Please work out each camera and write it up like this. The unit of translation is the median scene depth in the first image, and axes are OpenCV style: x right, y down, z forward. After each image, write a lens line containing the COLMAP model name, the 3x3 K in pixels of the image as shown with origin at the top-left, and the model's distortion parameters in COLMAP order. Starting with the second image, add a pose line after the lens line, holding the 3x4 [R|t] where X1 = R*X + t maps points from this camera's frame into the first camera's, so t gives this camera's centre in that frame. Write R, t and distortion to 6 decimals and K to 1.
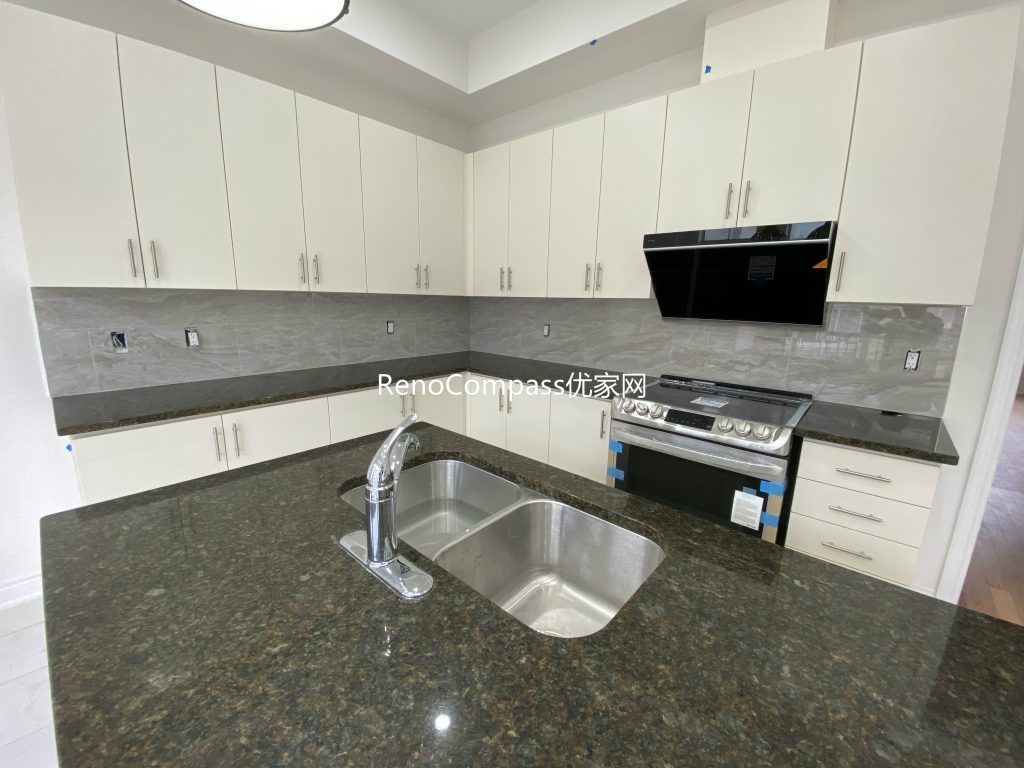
lens RADIAL K [[422.0, 0, 512.4], [0, 422.0, 384.6], [0, 0, 1]] dist [0.014795, -0.000039]
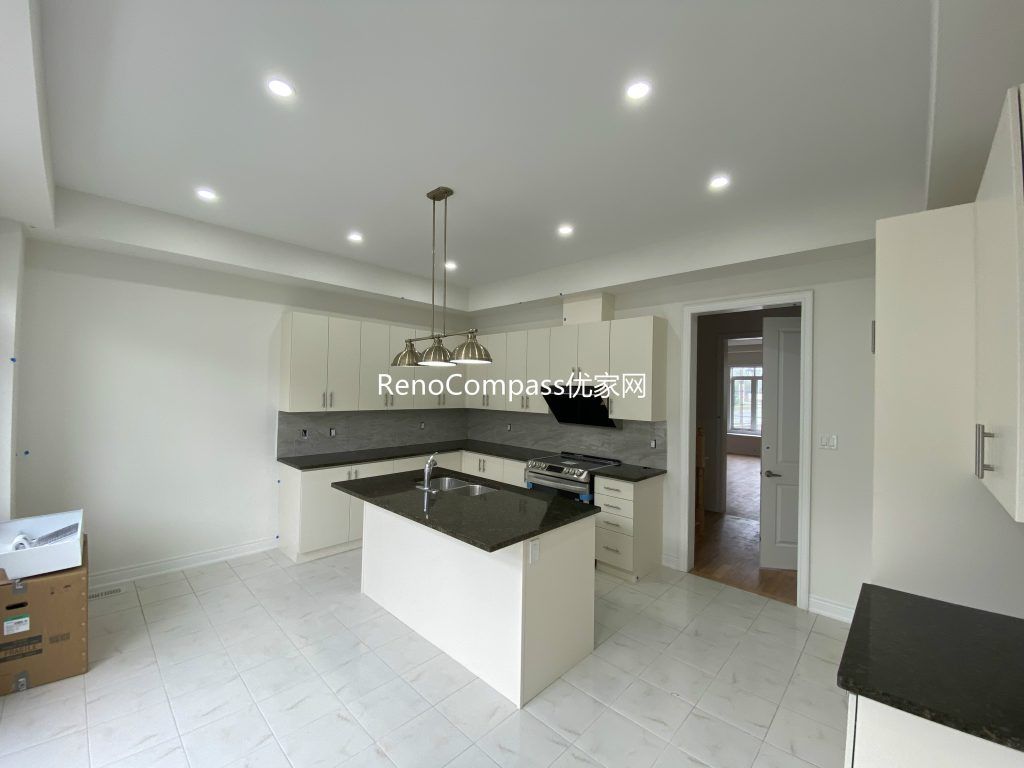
lens RADIAL K [[422.0, 0, 514.7], [0, 422.0, 384.2], [0, 0, 1]] dist [0.014795, -0.000039]
pose [[0.999274, 0.000635, -0.038082, 0.261835], [-0.008738, 0.977018, -0.212980, 0.109639], [0.037071, 0.213158, 0.976314, -1.188645]]
